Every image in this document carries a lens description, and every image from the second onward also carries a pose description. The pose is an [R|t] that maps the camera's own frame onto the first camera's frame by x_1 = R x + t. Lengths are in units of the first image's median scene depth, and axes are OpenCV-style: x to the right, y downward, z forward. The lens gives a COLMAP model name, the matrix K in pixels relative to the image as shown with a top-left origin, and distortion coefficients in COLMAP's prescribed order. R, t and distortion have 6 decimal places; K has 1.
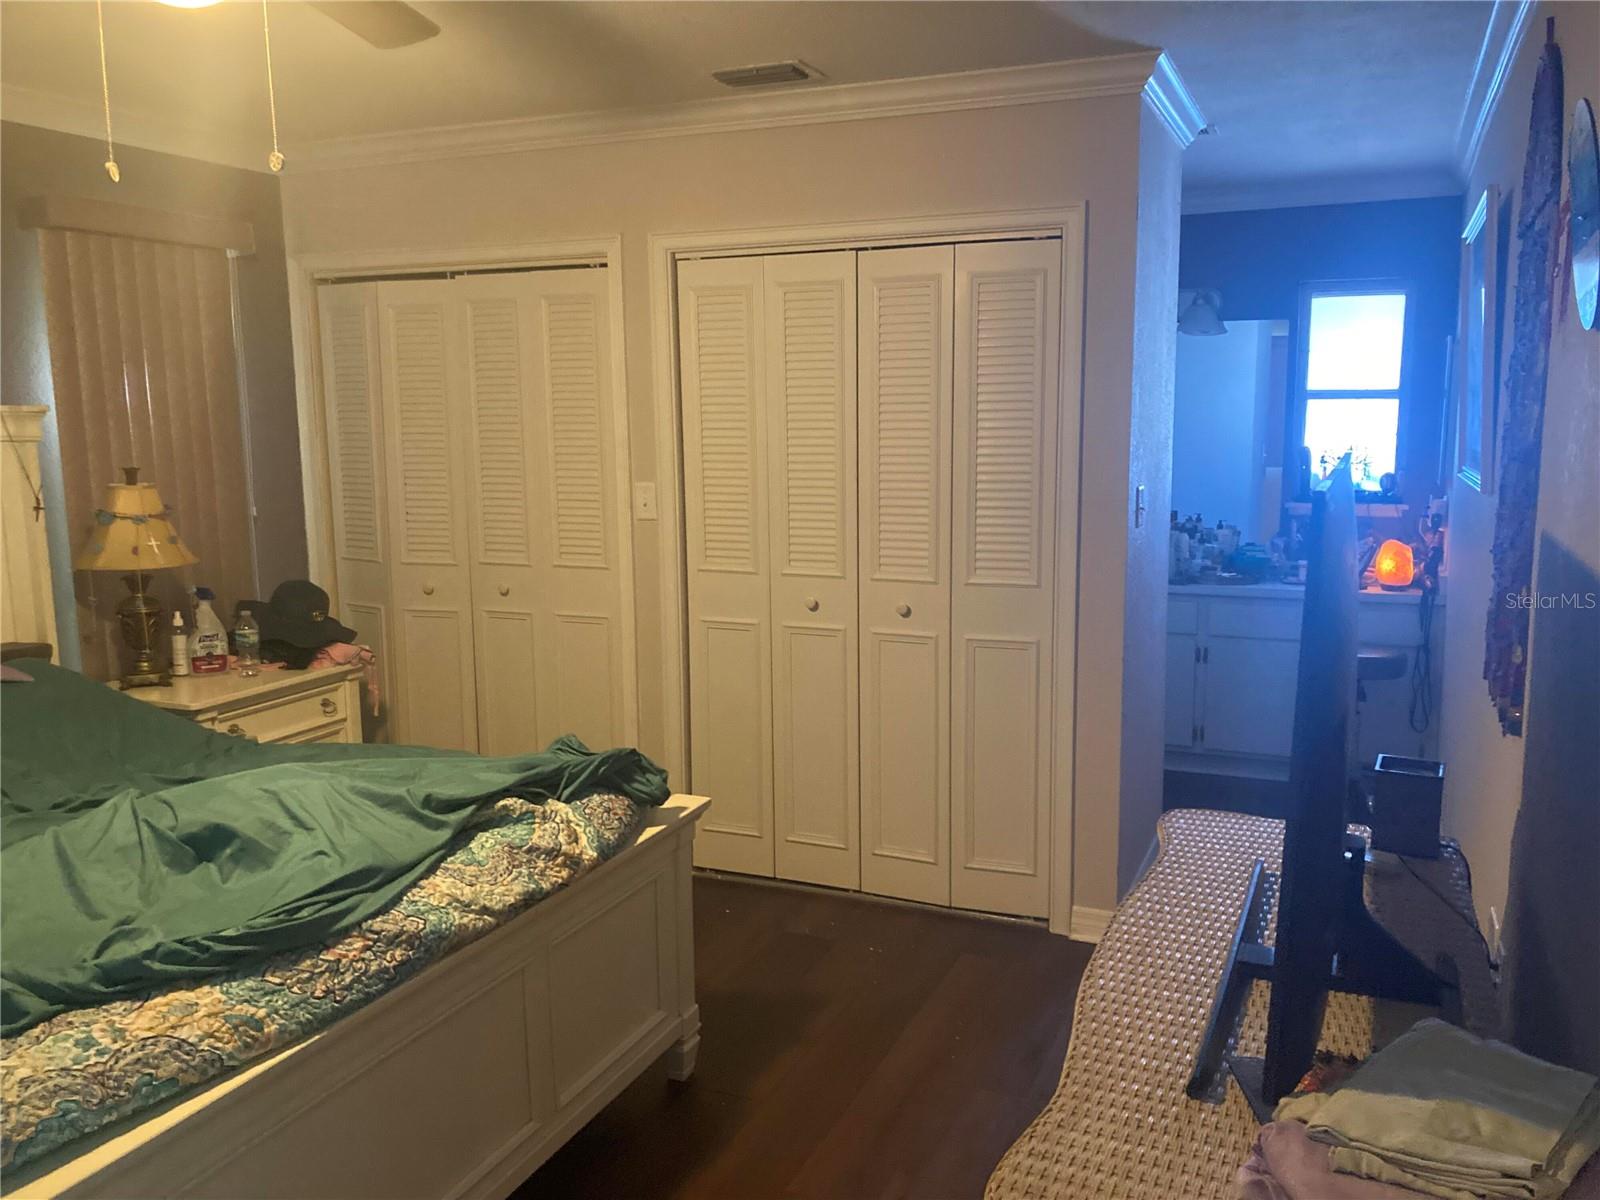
lens RADIAL K [[1311.1, 0, 801.8], [0, 1311.1, 606.4], [0, 0, 1]] dist [0.040597, -0.049125]
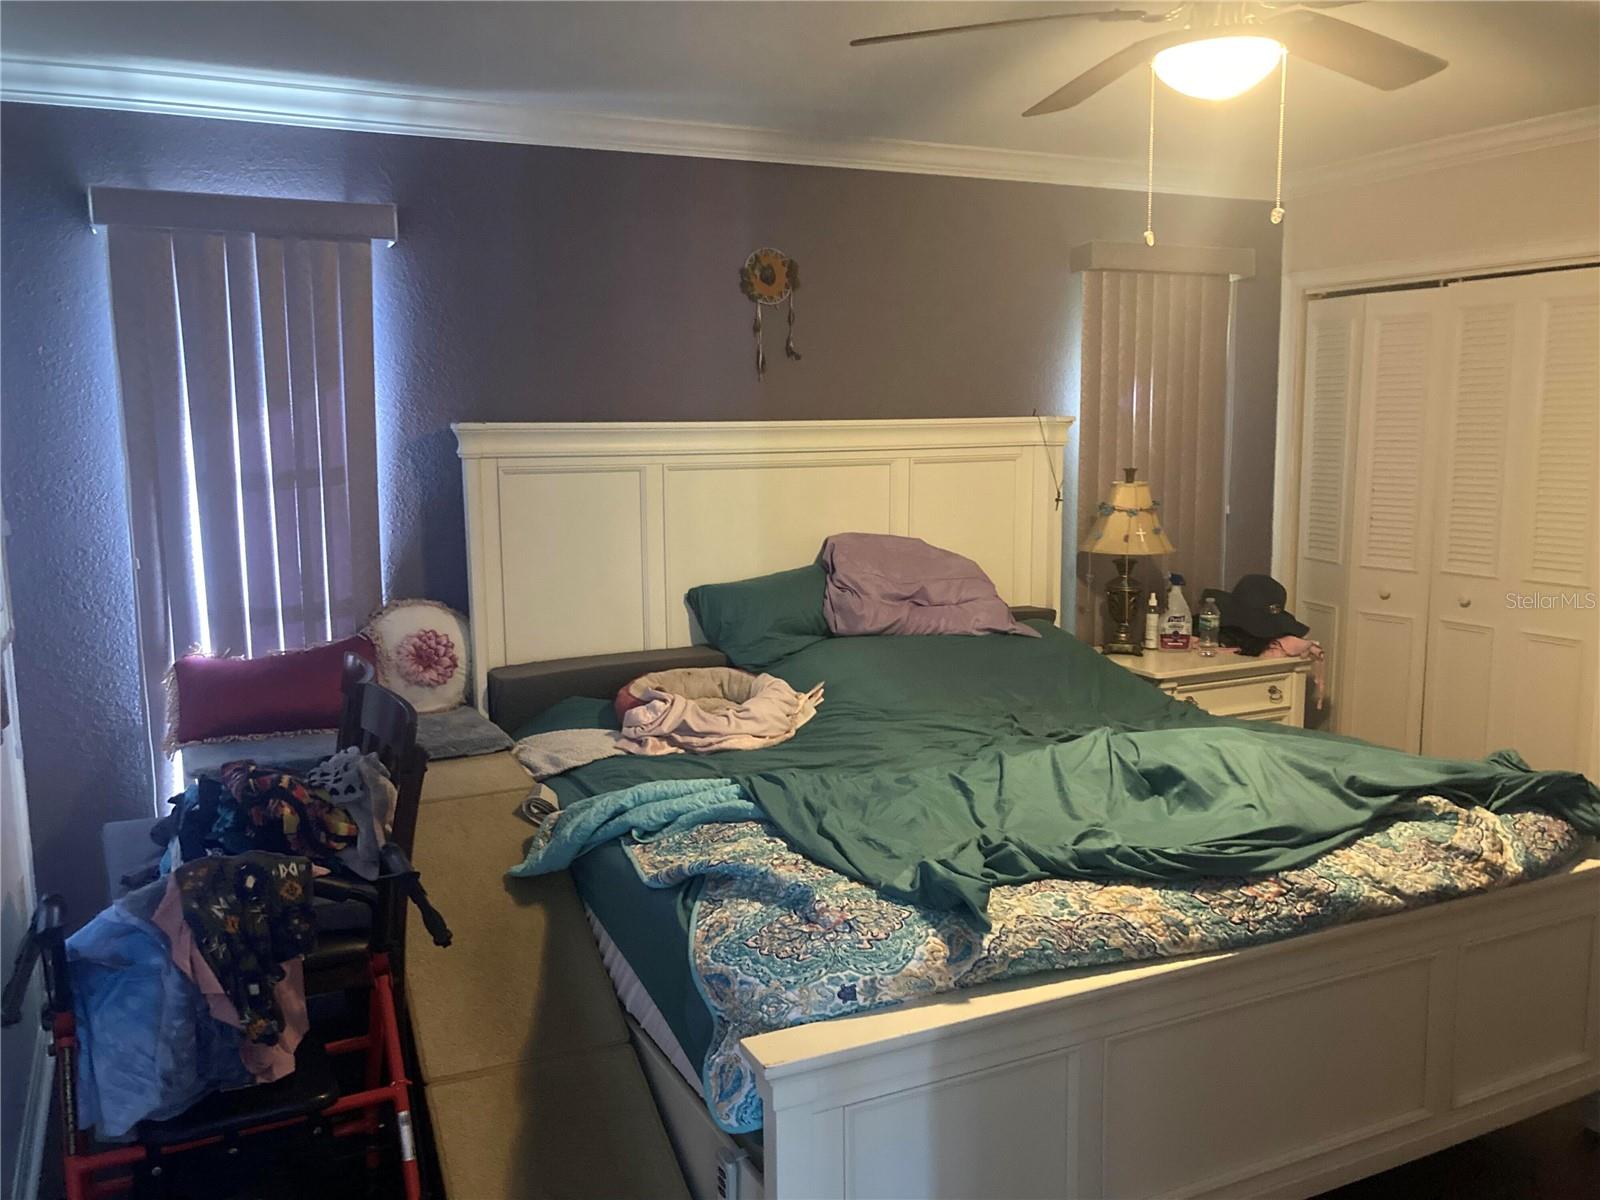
lens RADIAL K [[1311.1, 0, 795.1], [0, 1311.1, 607.3], [0, 0, 1]] dist [0.040597, -0.049125]
pose [[0.757116, 0.096232, -0.646154, 0.055505], [-0.095005, 0.994795, 0.036835, 0.005910], [0.646335, 0.033500, 0.762318, -0.129553]]
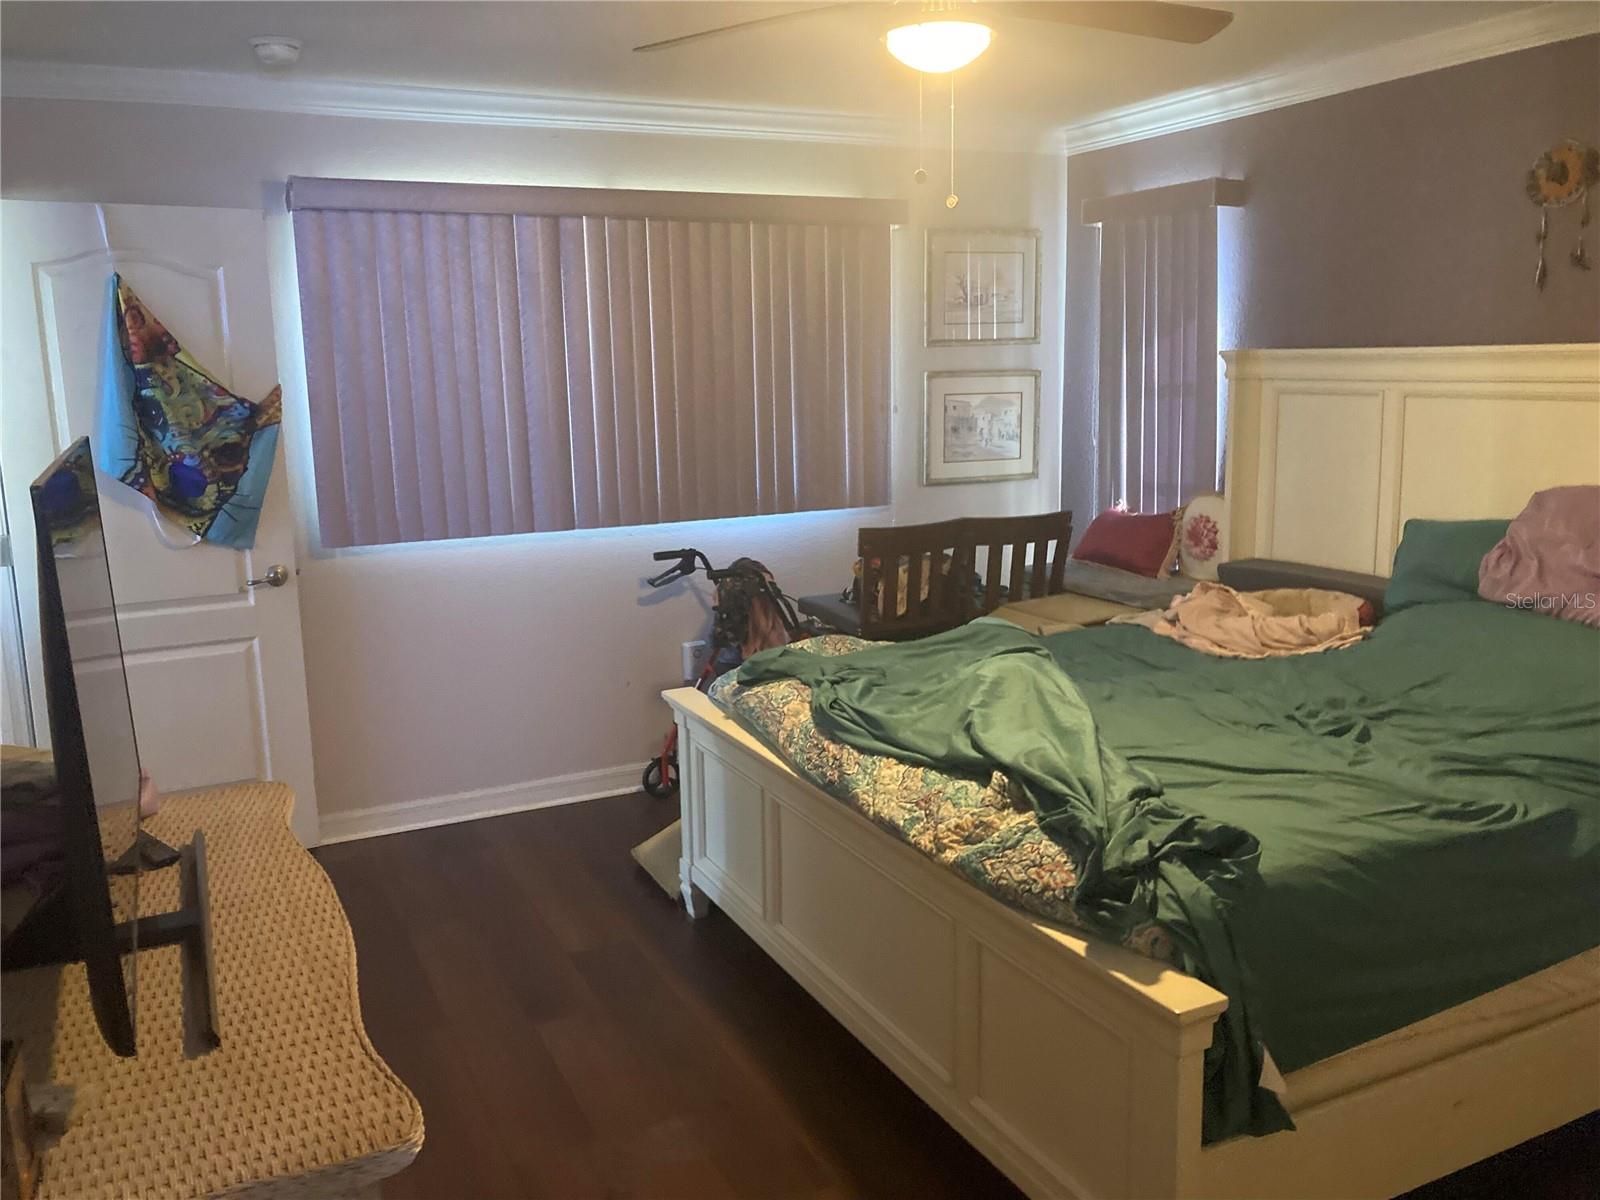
lens RADIAL K [[1311.1, 0, 798.5], [0, 1311.1, 601.9], [0, 0, 1]] dist [0.040597, -0.049125]
pose [[-0.651482, 0.161413, -0.741294, 0.557380], [-0.087783, 0.954504, 0.284986, -0.232257], [0.753568, 0.250736, -0.607673, 1.411524]]
